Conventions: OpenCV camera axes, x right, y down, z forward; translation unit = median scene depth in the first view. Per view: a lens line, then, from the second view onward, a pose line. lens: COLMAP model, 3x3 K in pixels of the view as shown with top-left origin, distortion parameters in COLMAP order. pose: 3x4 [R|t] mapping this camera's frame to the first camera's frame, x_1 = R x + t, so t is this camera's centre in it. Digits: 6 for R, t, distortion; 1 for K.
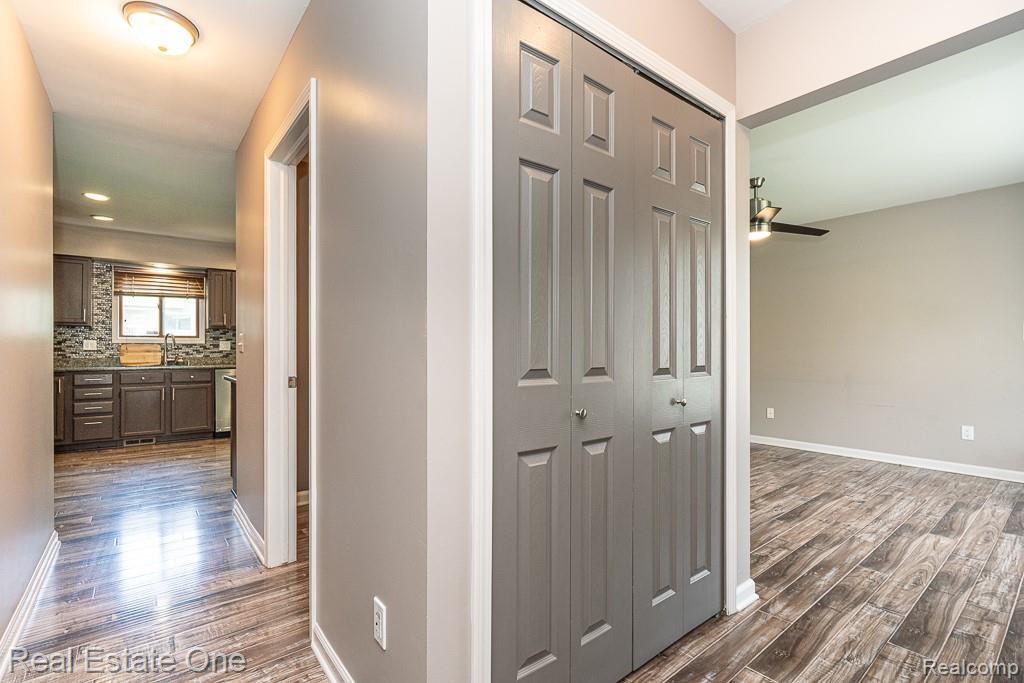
lens RADIAL K [[474.1, 0, 514.5], [0, 474.1, 345.7], [0, 0, 1]] dist [-0.006987, 0.001295]
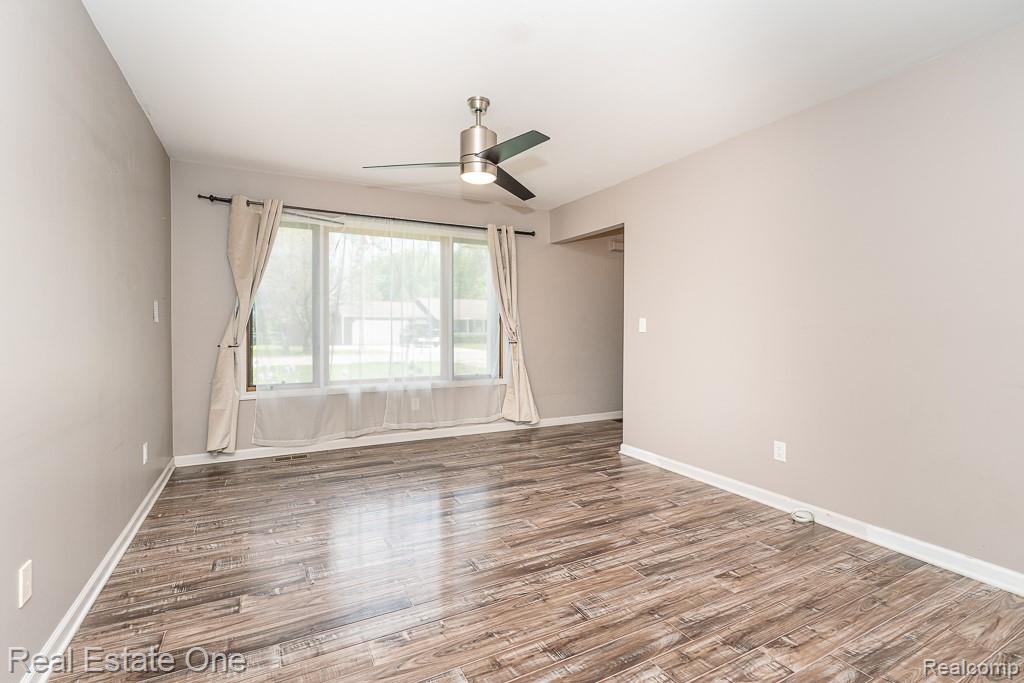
lens RADIAL K [[474.1, 0, 507.7], [0, 474.1, 340.2], [0, 0, 1]] dist [-0.006987, 0.001295]
pose [[-0.978921, -0.005228, 0.204175, 0.465181], [-0.000892, 0.999772, 0.021326, -0.000882], [-0.204240, 0.020695, -0.978702, 2.535769]]
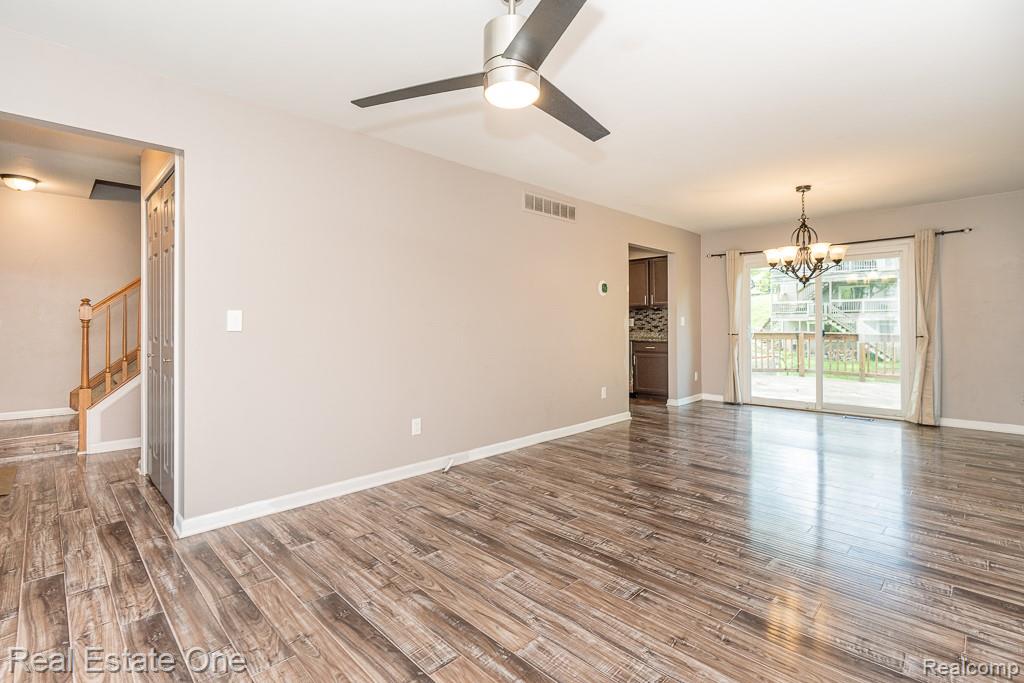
lens RADIAL K [[474.1, 0, 510.4], [0, 474.1, 324.6], [0, 0, 1]] dist [-0.006987, 0.001295]
pose [[0.096767, 0.003644, -0.995300, 1.462461], [0.010779, 0.999931, 0.004709, -0.007778], [0.995249, -0.011184, 0.096722, 1.407890]]
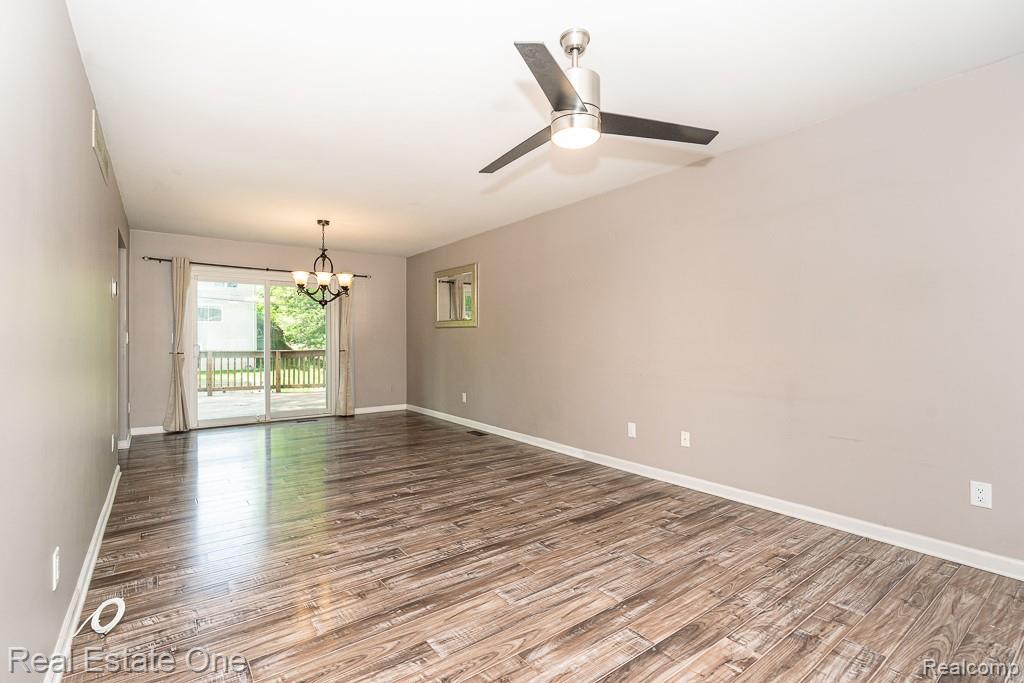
lens RADIAL K [[474.1, 0, 511.7], [0, 474.1, 338.0], [0, 0, 1]] dist [-0.006987, 0.001295]
pose [[0.999173, -0.000462, -0.040653, 0.677634], [0.000623, 0.999992, 0.003936, -0.010315], [0.040651, -0.003958, 0.999166, 0.664135]]
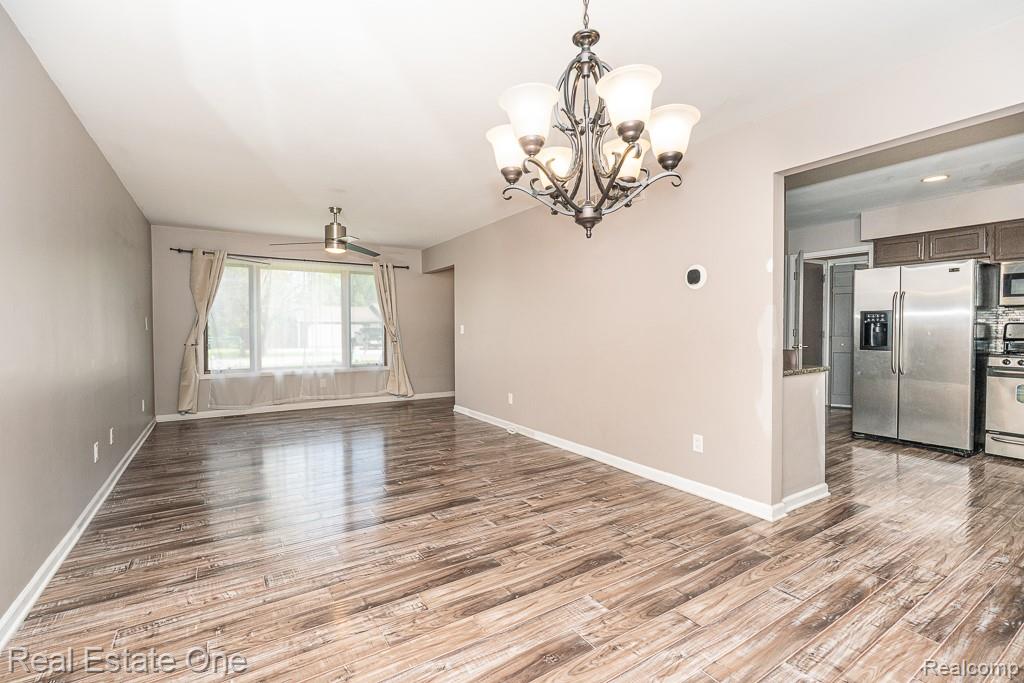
lens RADIAL K [[474.1, 0, 517.3], [0, 474.1, 343.2], [0, 0, 1]] dist [-0.006987, 0.001295]
pose [[-0.992598, 0.001731, 0.121438, -0.232954], [0.004671, 0.999703, 0.023923, -0.004073], [-0.121360, 0.024314, -0.992311, 3.359095]]
